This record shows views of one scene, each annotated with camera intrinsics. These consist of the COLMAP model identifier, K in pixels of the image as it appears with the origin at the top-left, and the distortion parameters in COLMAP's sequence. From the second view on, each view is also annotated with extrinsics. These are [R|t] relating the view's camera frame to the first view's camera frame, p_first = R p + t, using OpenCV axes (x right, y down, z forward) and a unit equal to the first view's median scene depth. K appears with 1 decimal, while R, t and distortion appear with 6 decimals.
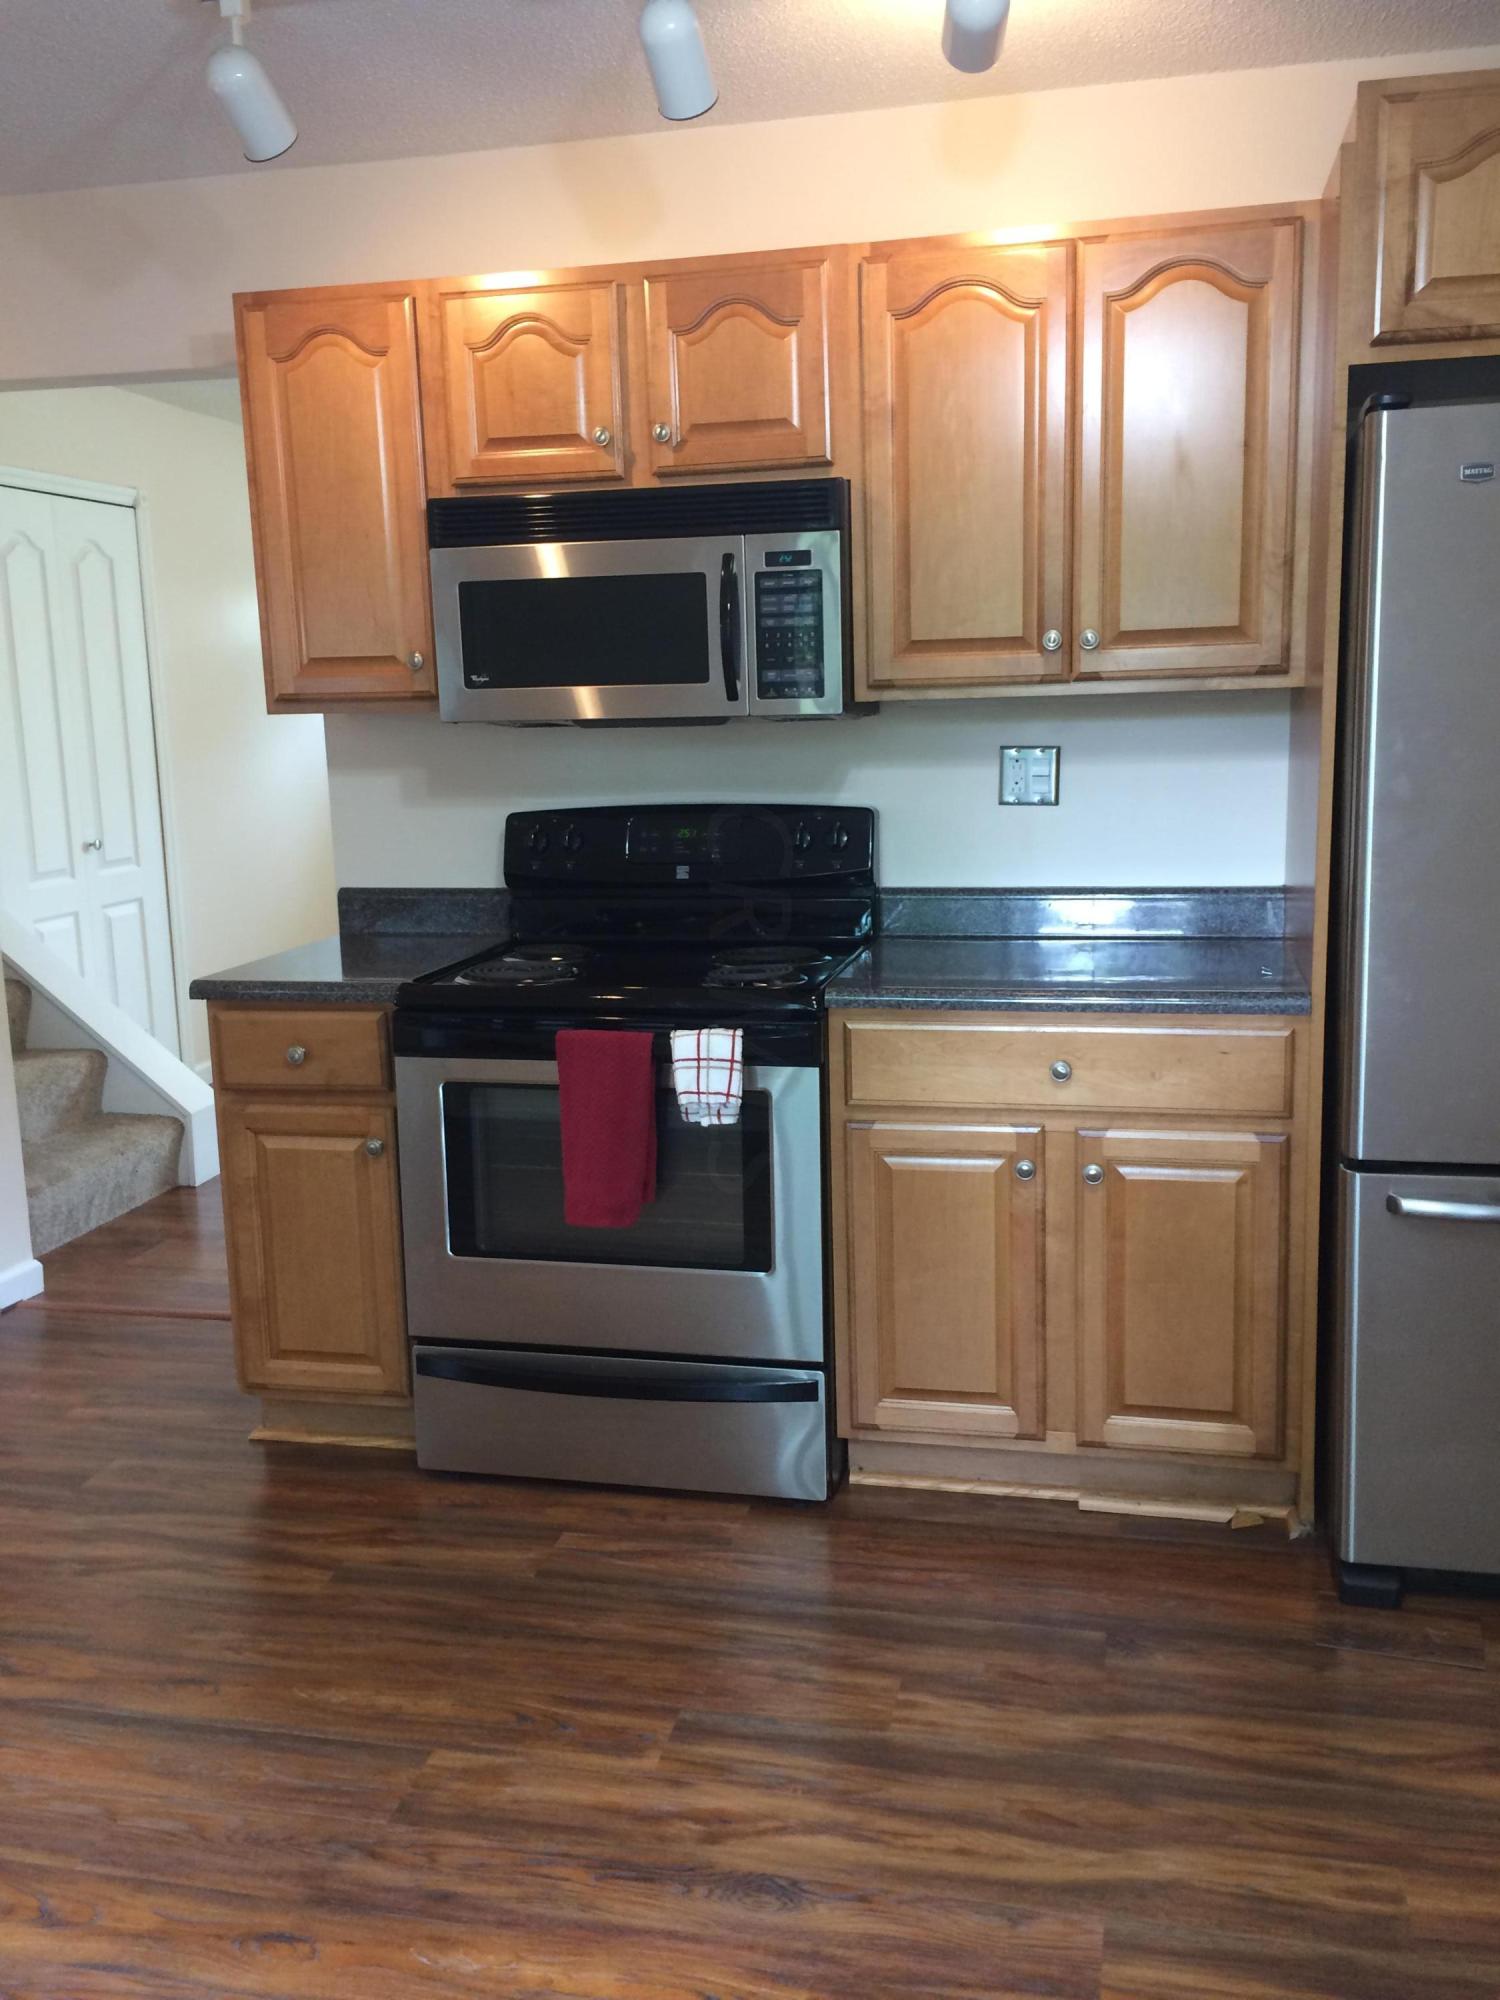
lens RADIAL K [[1691.1, 0, 752.9], [0, 1691.1, 971.4], [0, 0, 1]] dist [0.054912, -0.093149]
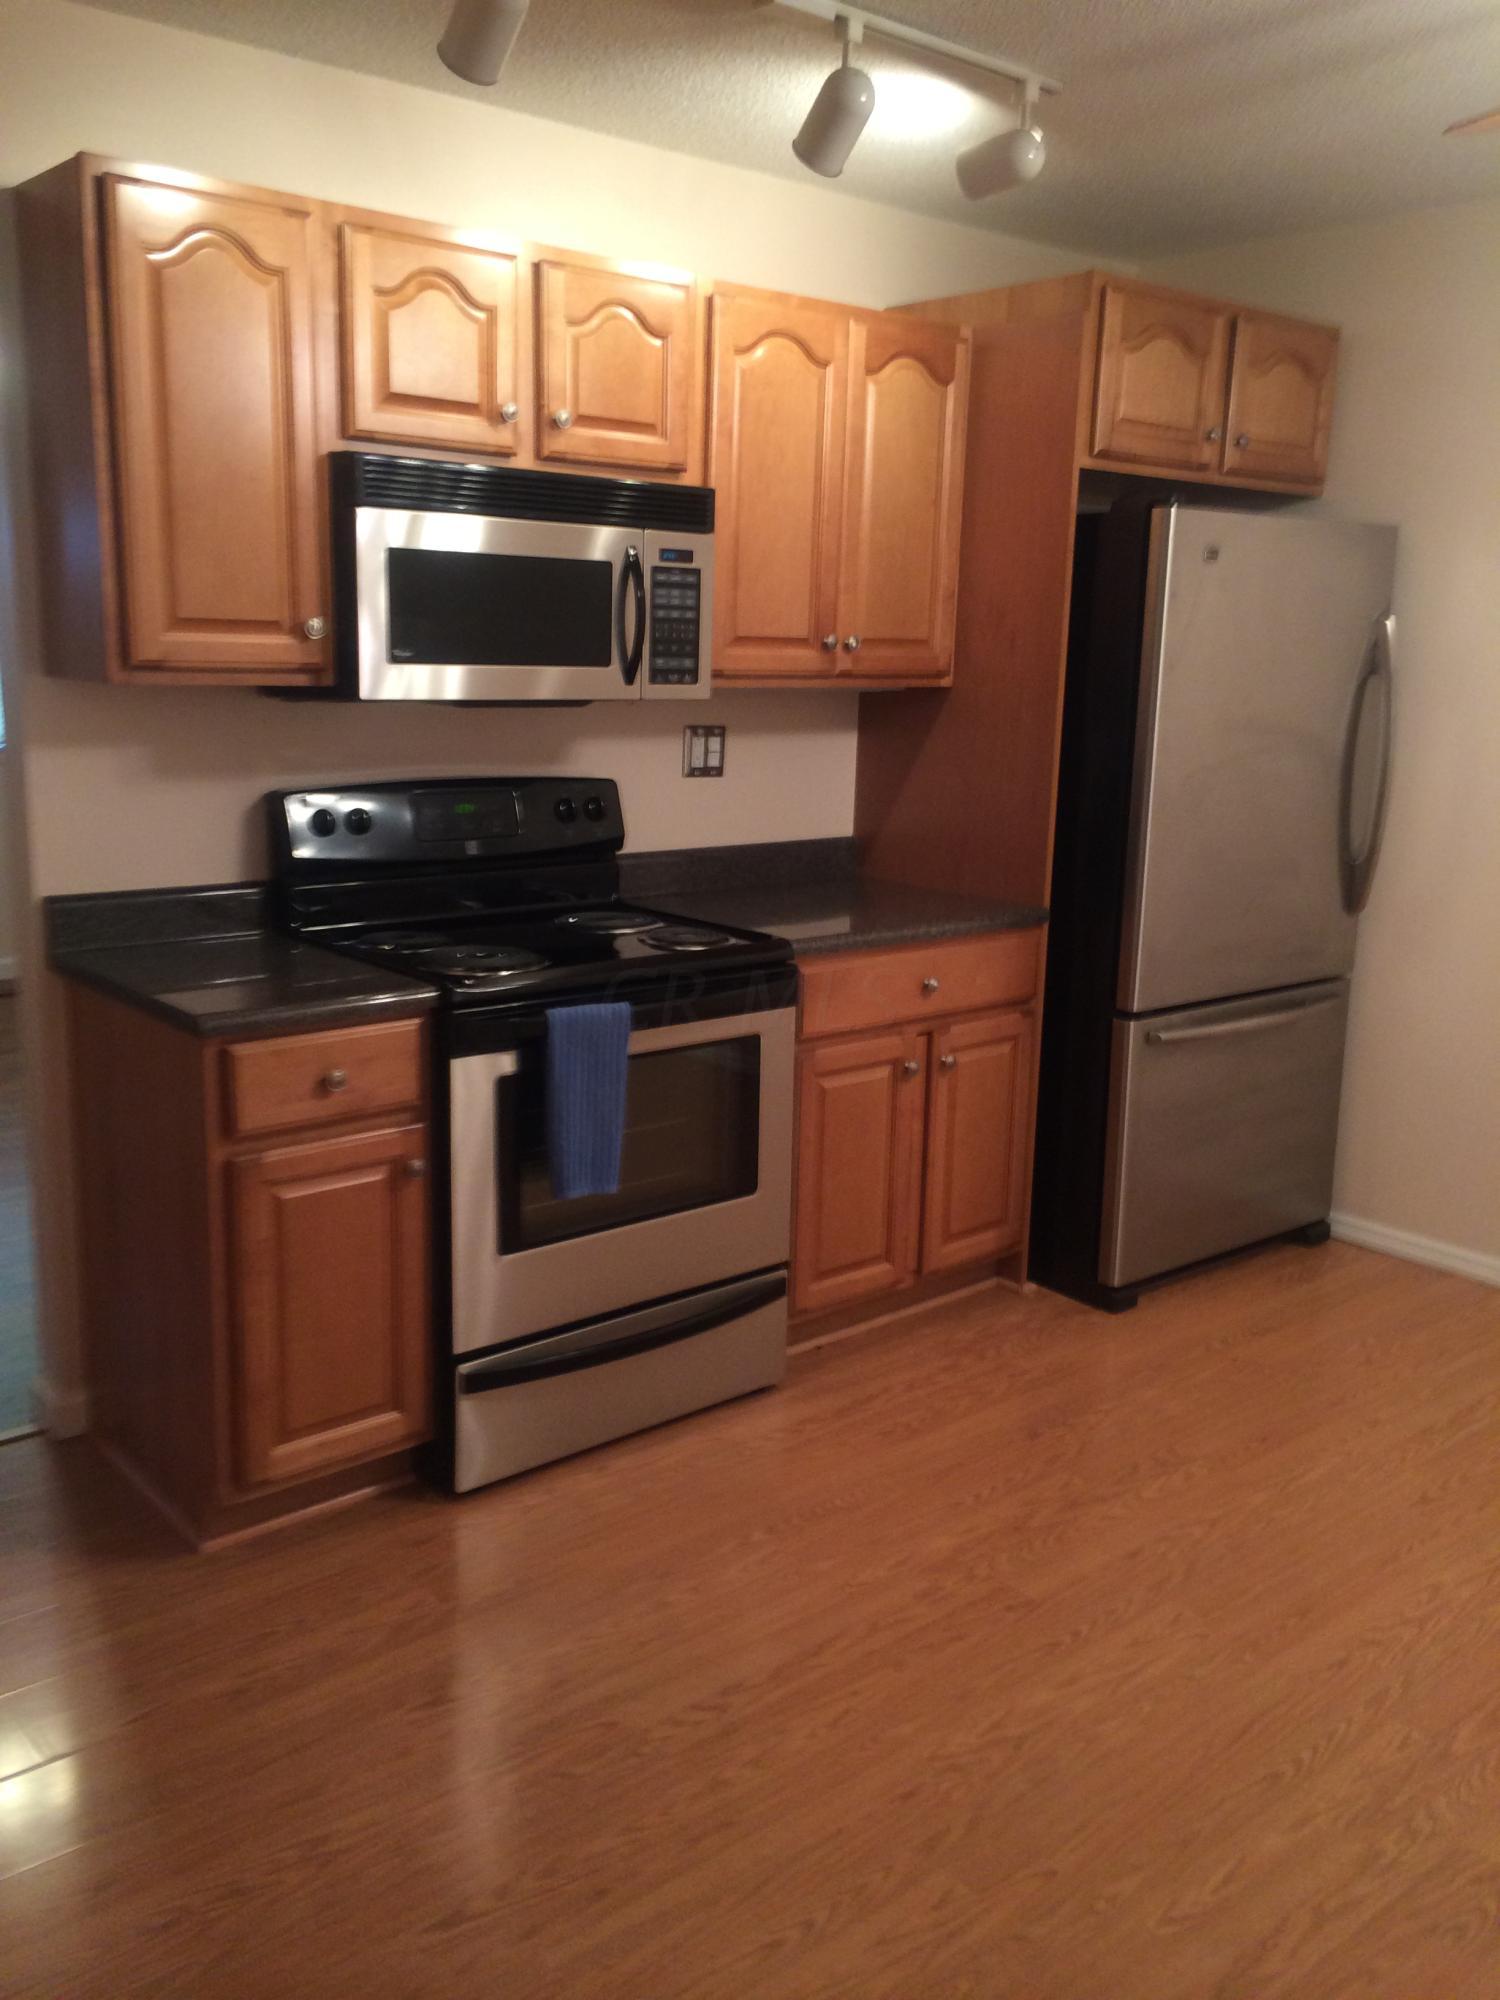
lens RADIAL K [[1694.8, 0, 750.0], [0, 1694.8, 1000.0], [0, 0, 1]] dist [0.032386, -0.003418]
pose [[0.599256, -0.122347, 0.791153, -0.847869], [0.090293, 0.992276, 0.085057, -0.047641], [-0.795449, 0.020465, 0.605675, 0.301825]]
